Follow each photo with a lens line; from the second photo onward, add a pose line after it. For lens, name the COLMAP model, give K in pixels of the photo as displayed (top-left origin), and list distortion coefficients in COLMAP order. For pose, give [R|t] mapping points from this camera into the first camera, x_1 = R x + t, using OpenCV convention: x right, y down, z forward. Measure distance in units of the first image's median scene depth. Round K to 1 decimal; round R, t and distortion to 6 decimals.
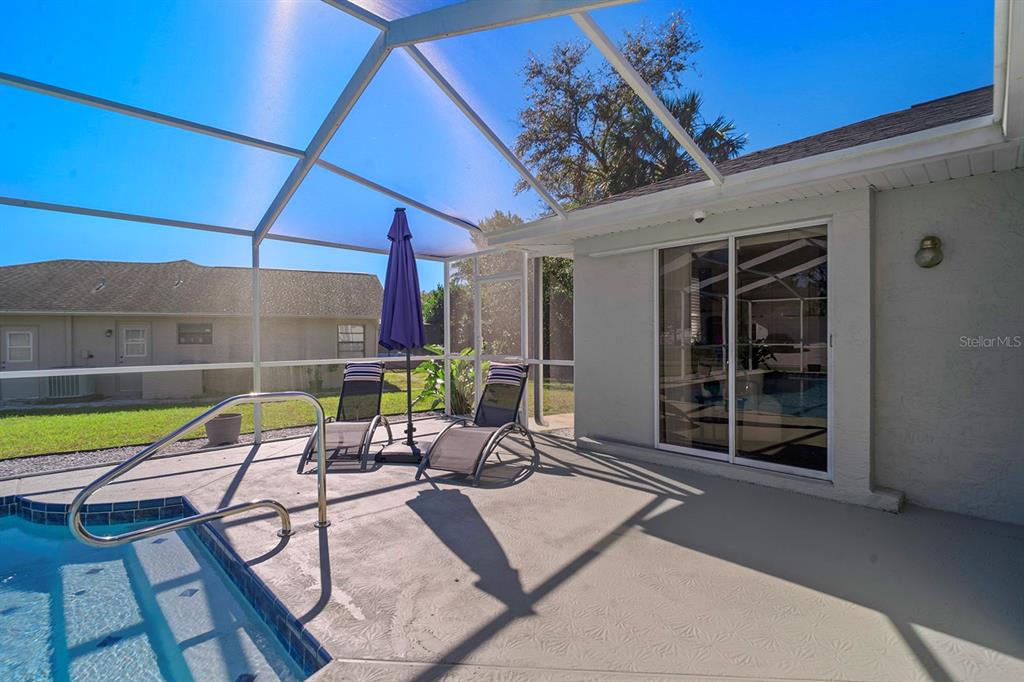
lens RADIAL K [[475.8, 0, 497.4], [0, 475.8, 348.4], [0, 0, 1]] dist [0.004513, -0.005111]
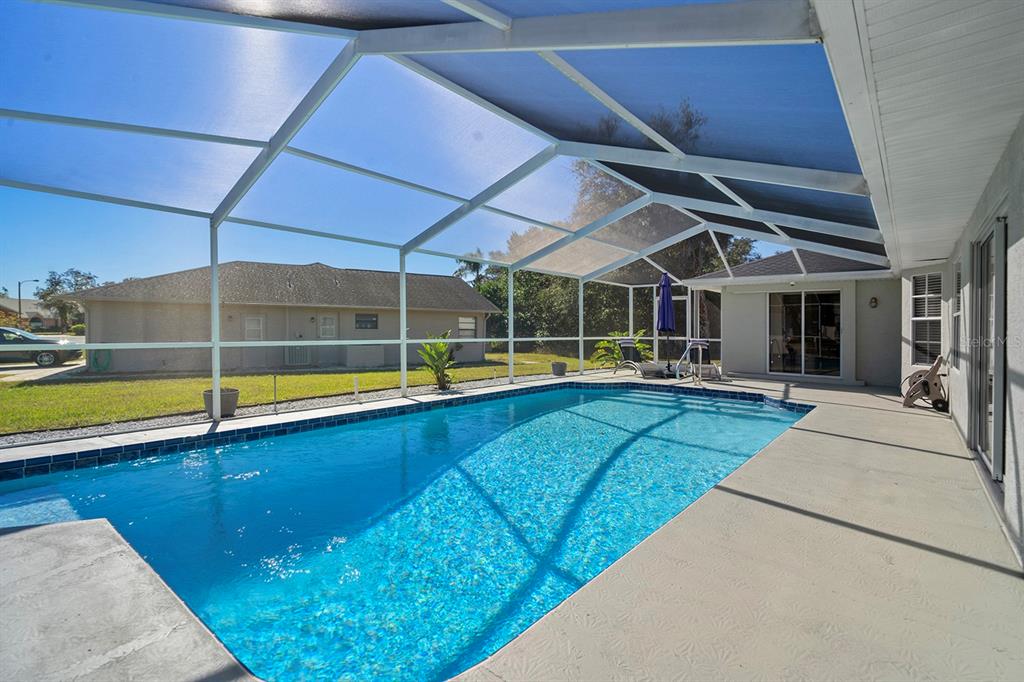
lens RADIAL K [[475.8, 0, 502.7], [0, 475.8, 332.0], [0, 0, 1]] dist [0.004513, -0.005111]
pose [[0.993527, 0.015914, 0.112478, -0.854481], [-0.014288, 0.999782, -0.015241, 0.032888], [-0.112696, 0.013535, 0.993537, -0.840492]]
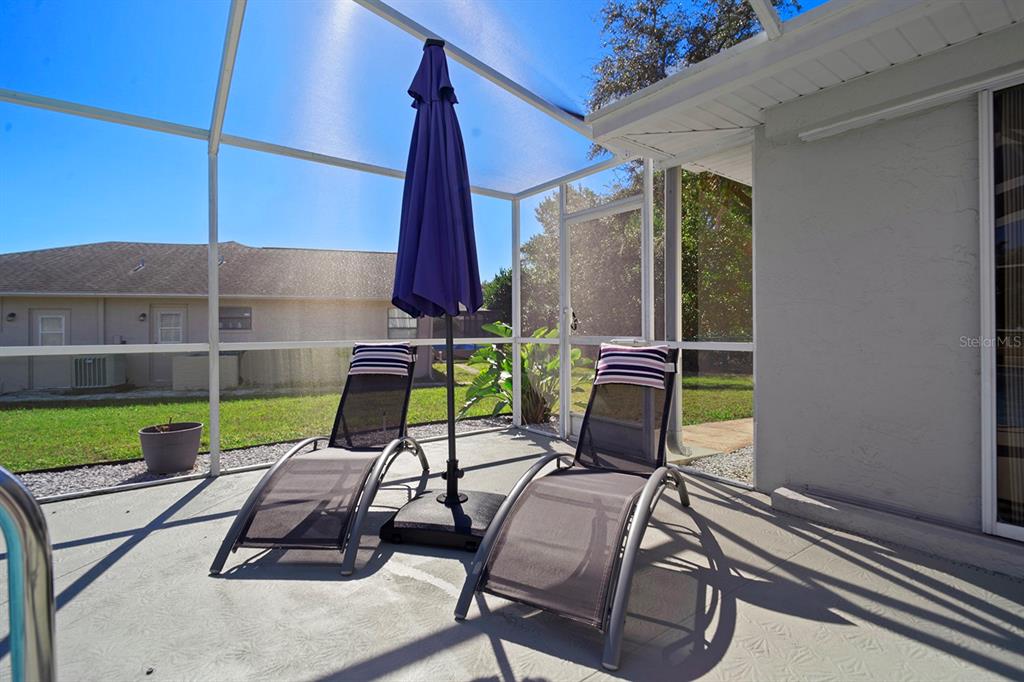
lens RADIAL K [[475.8, 0, 511.4], [0, 475.8, 333.9], [0, 0, 1]] dist [0.004513, -0.005111]
pose [[0.995024, 0.001305, -0.099630, -0.047007], [-0.002533, 0.999922, -0.012197, 0.018444], [0.099607, 0.012389, 0.994950, 0.336433]]
